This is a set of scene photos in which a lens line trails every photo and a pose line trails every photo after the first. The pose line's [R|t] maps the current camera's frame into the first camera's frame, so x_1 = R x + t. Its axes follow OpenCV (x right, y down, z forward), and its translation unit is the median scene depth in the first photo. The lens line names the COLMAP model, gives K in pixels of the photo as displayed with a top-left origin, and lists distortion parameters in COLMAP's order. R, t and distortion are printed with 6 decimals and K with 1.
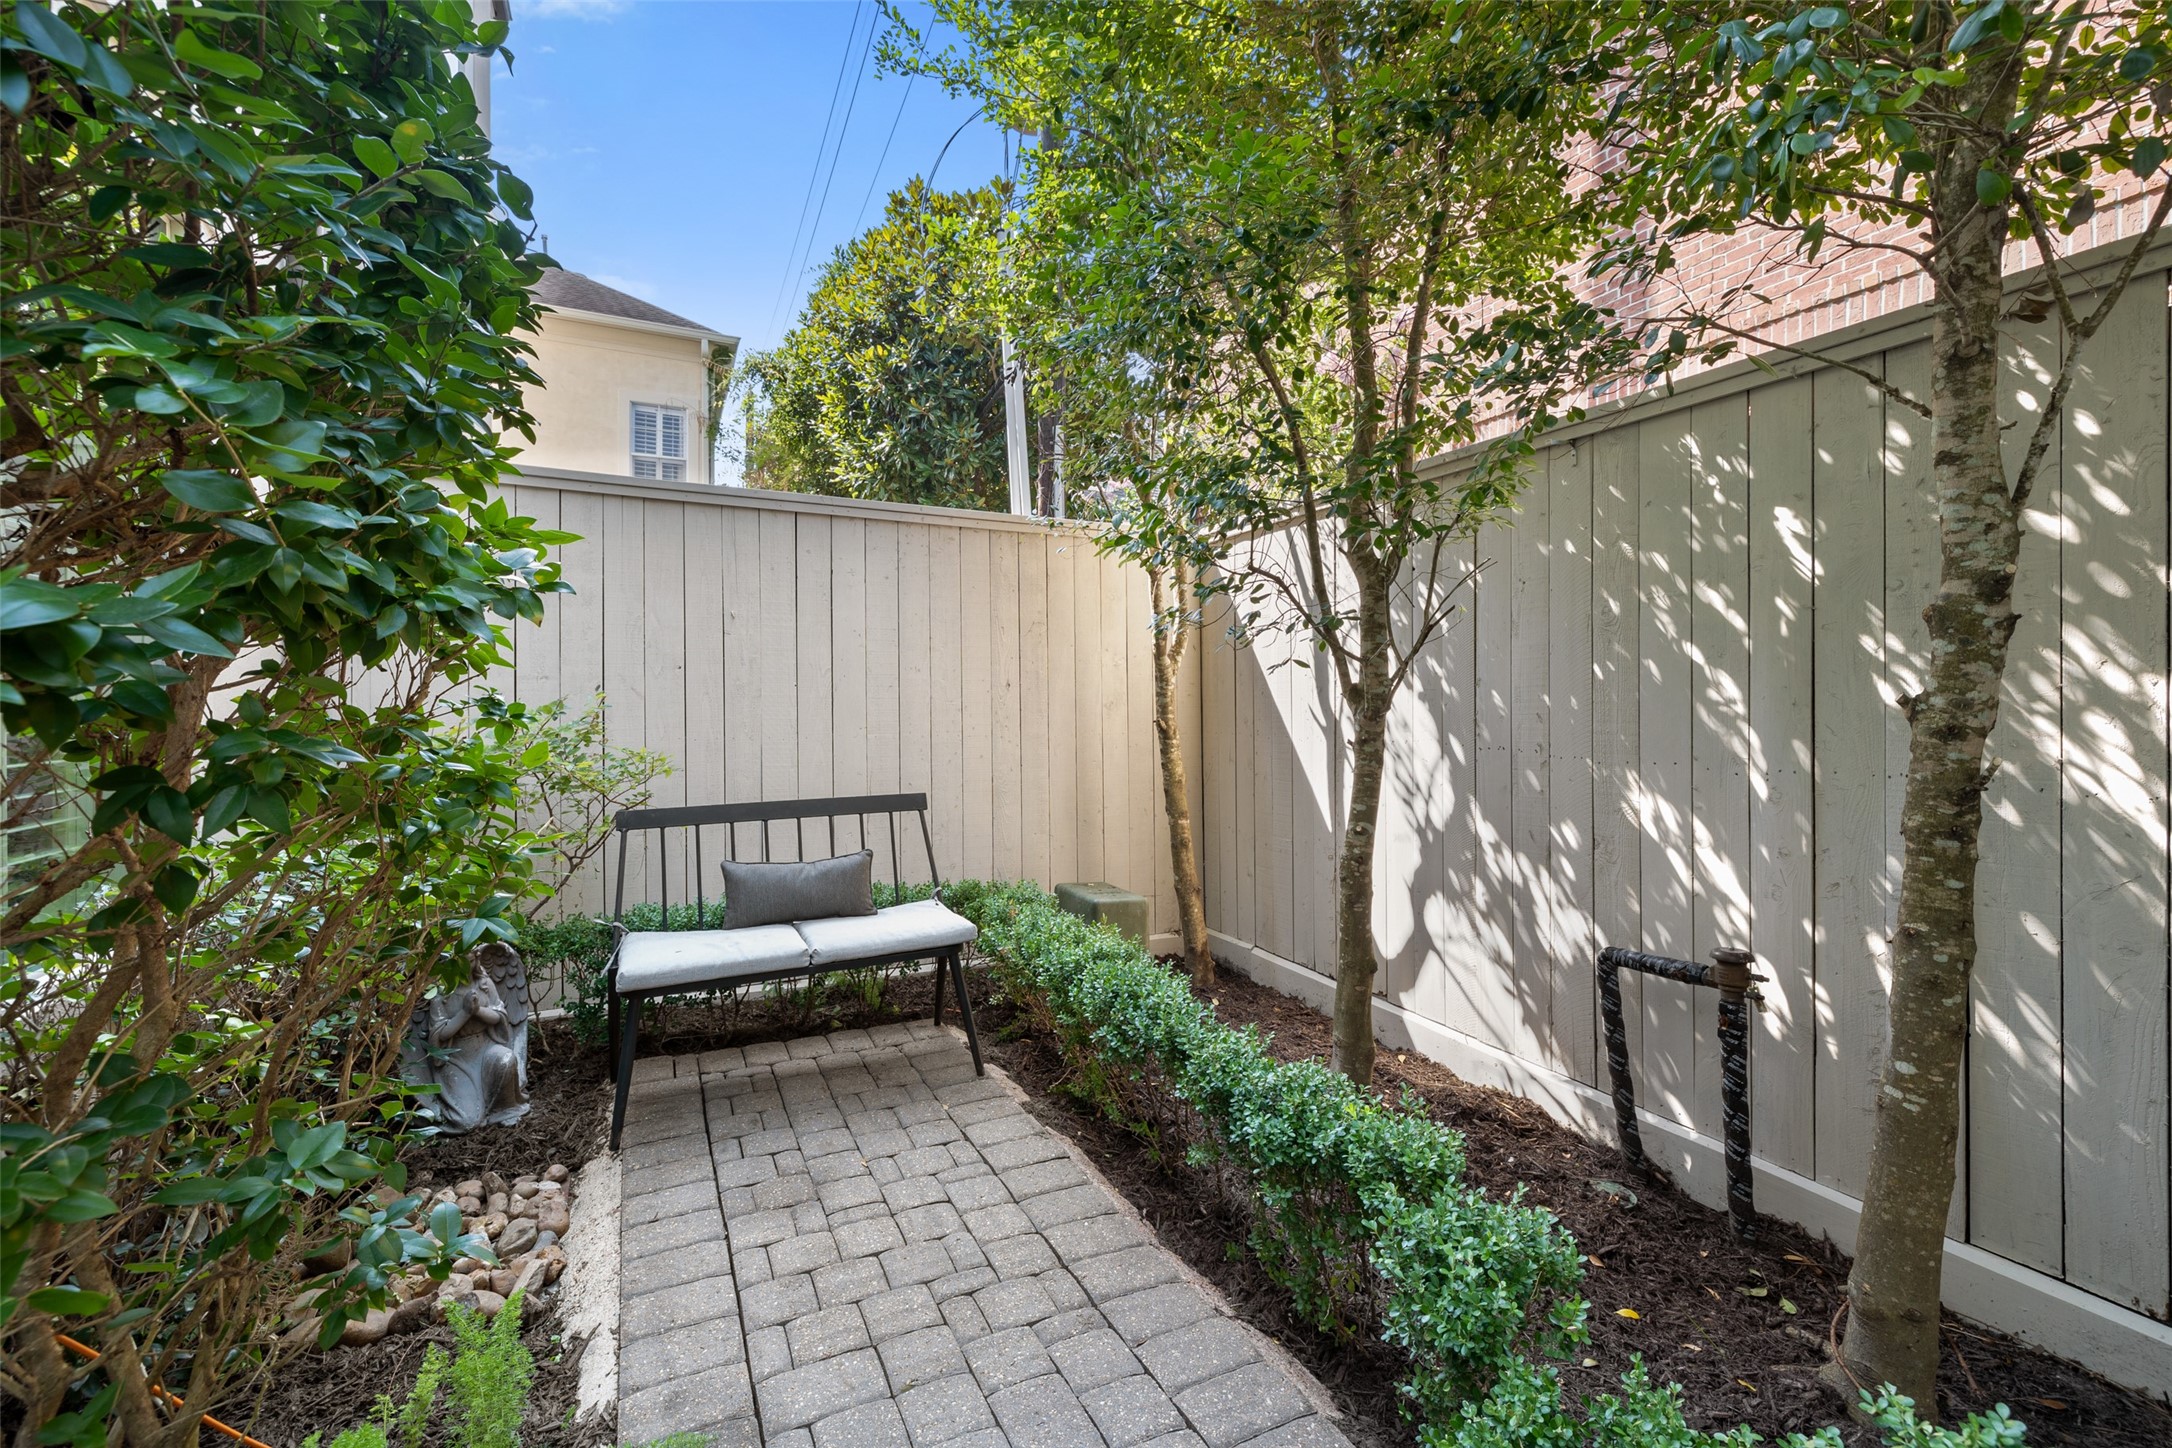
lens RADIAL K [[921.2, 0, 1083.9], [0, 921.2, 715.7], [0, 0, 1]] dist [-0.000789, 0.000182]
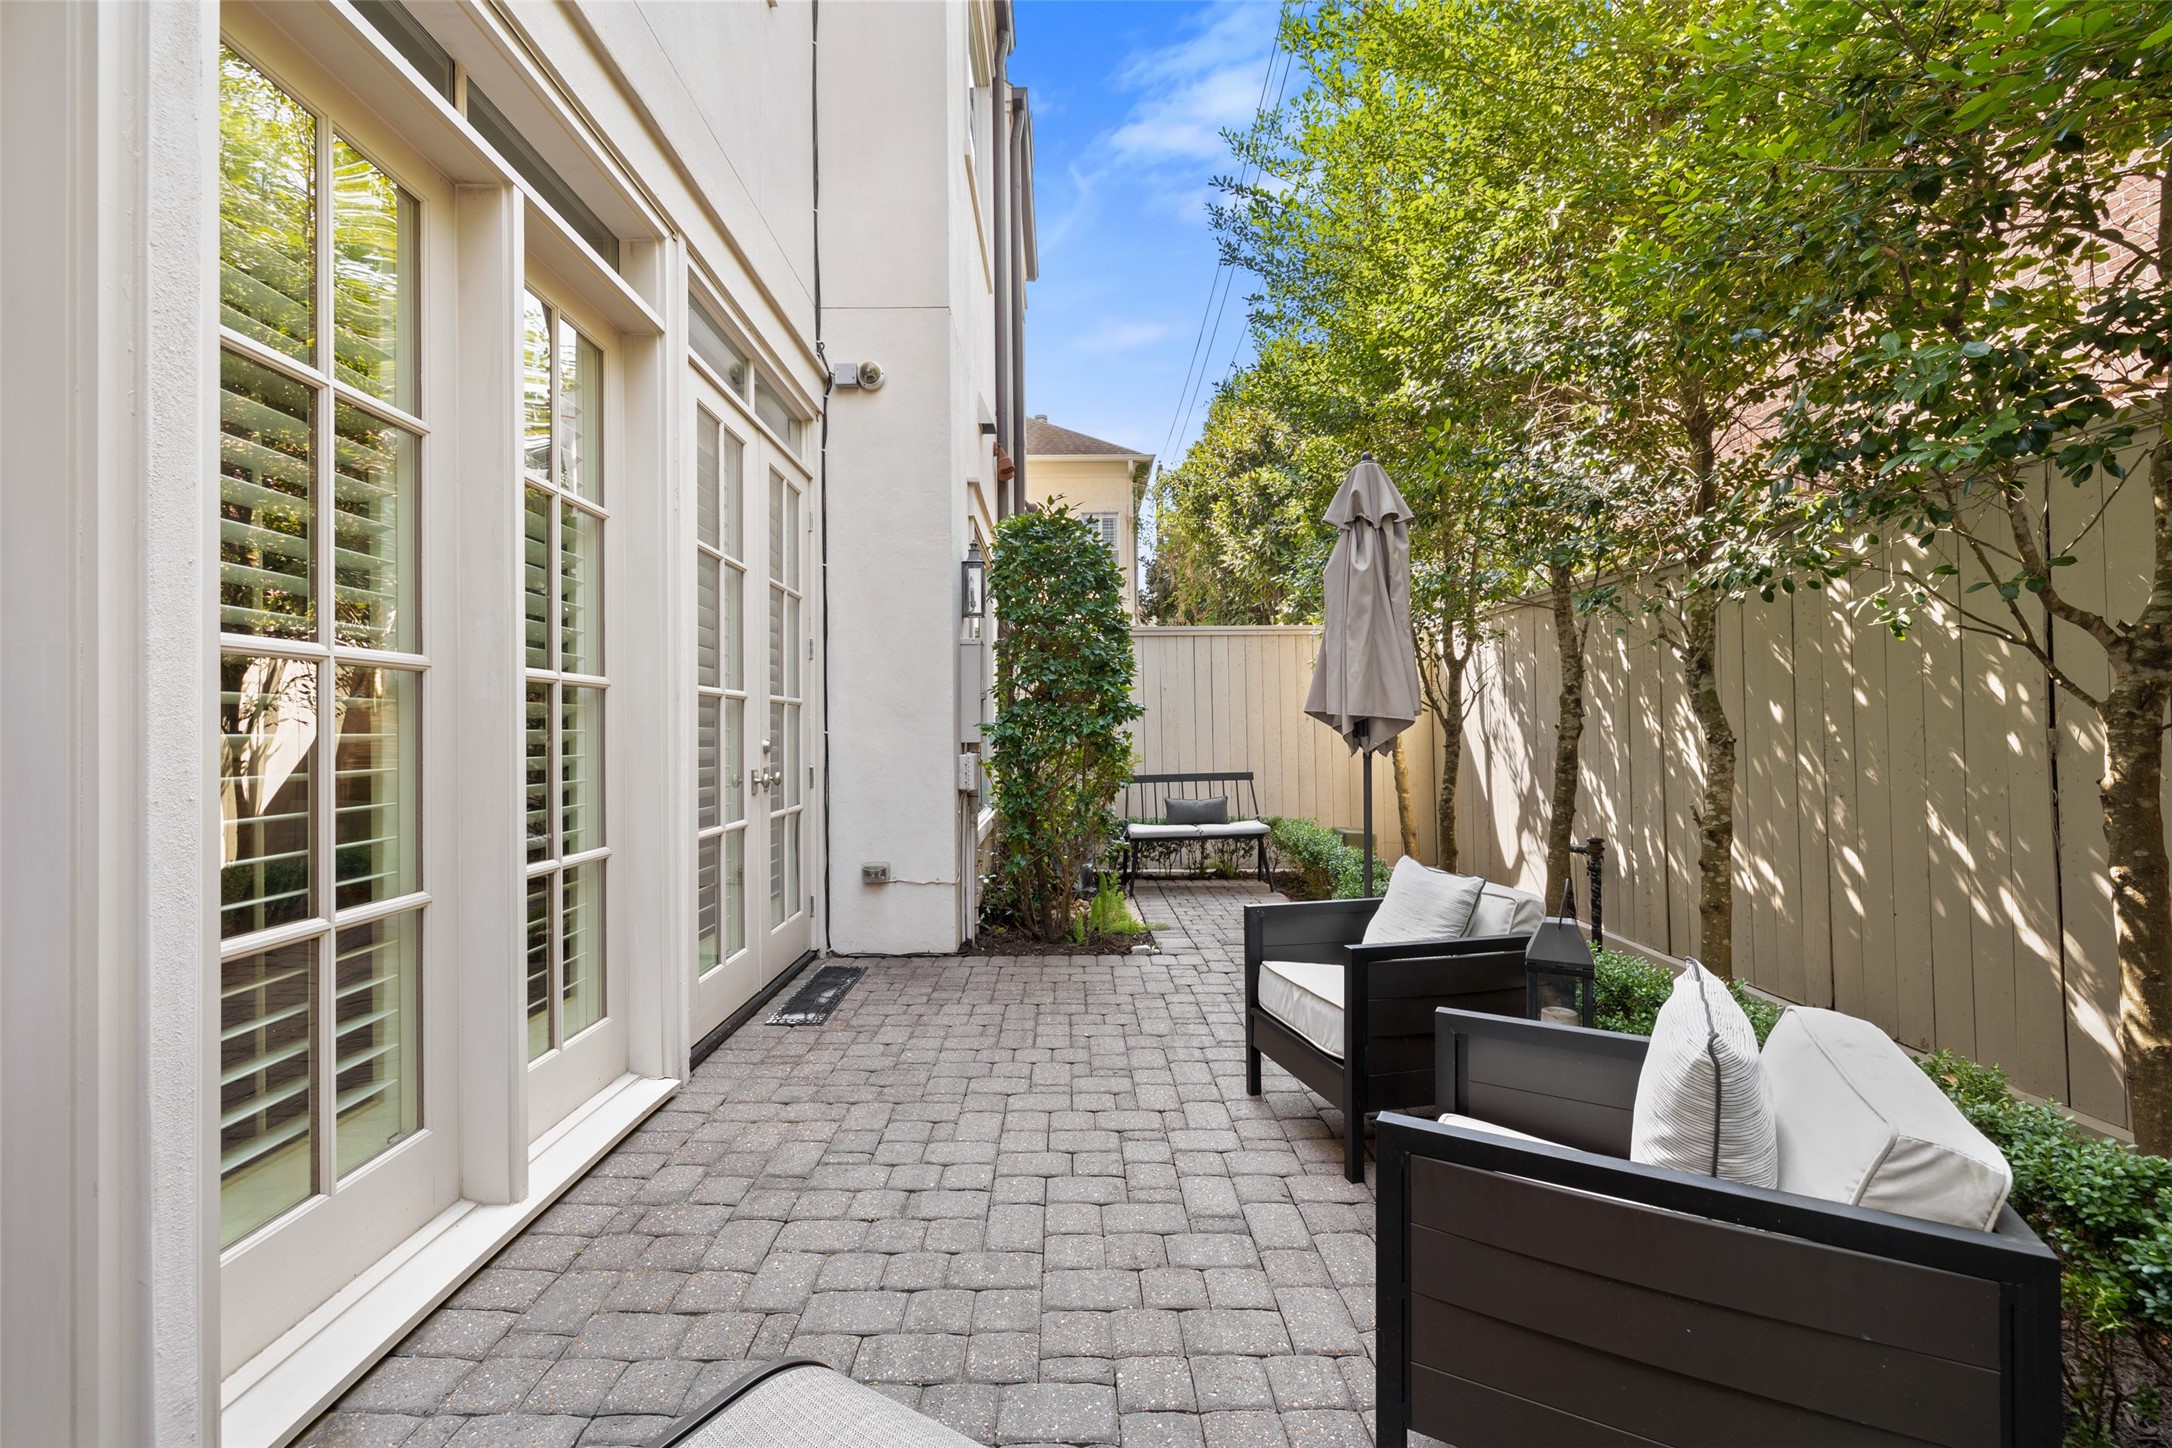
lens RADIAL K [[921.2, 0, 1083.9], [0, 921.2, 715.7], [0, 0, 1]] dist [-0.000789, 0.000182]
pose [[0.909391, -0.016355, -0.415620, 0.368657], [0.005564, 0.999616, -0.027160, 0.009535], [0.415904, 0.022387, 0.909133, -1.129288]]
